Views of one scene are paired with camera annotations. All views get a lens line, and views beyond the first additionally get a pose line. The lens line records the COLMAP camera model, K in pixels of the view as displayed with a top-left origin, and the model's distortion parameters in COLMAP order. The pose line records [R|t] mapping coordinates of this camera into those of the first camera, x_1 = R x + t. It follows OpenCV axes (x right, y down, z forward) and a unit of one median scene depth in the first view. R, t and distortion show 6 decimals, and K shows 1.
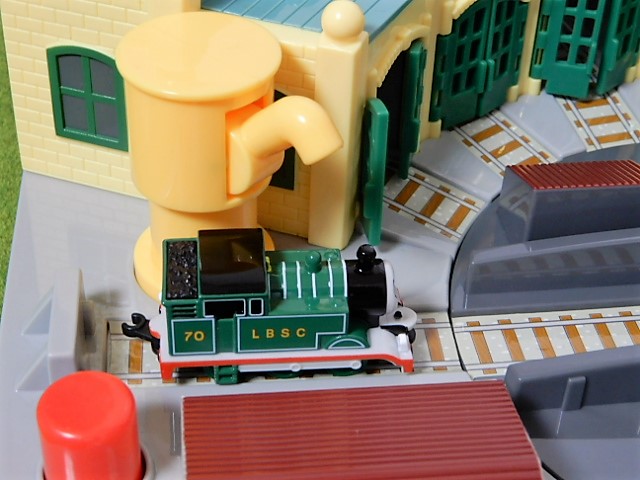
lens RADIAL K [[1202.4, 0, 320.0], [0, 1202.4, 240.0], [0, 0, 1]] dist [-0.131941, -0.105979]
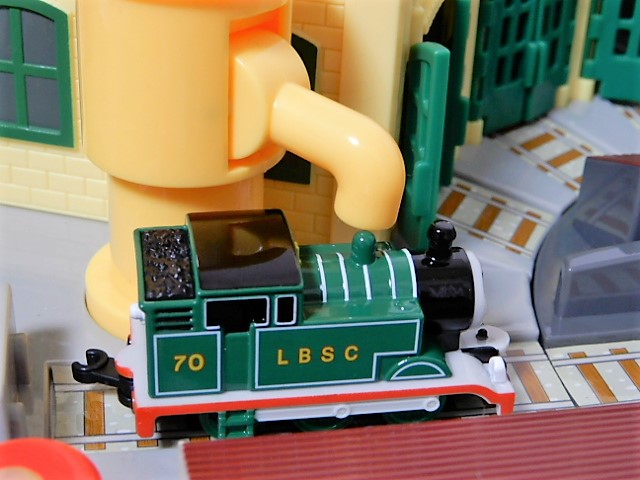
lens RADIAL K [[1202.4, 0, 320.0], [0, 1202.4, 240.0], [0, 0, 1]] dist [-0.131941, -0.105979]
pose [[0.997061, -0.031402, 0.069879, -0.072728], [0.041682, 0.987670, -0.150901, 0.108260], [-0.064279, 0.153371, 0.986076, 0.328212]]
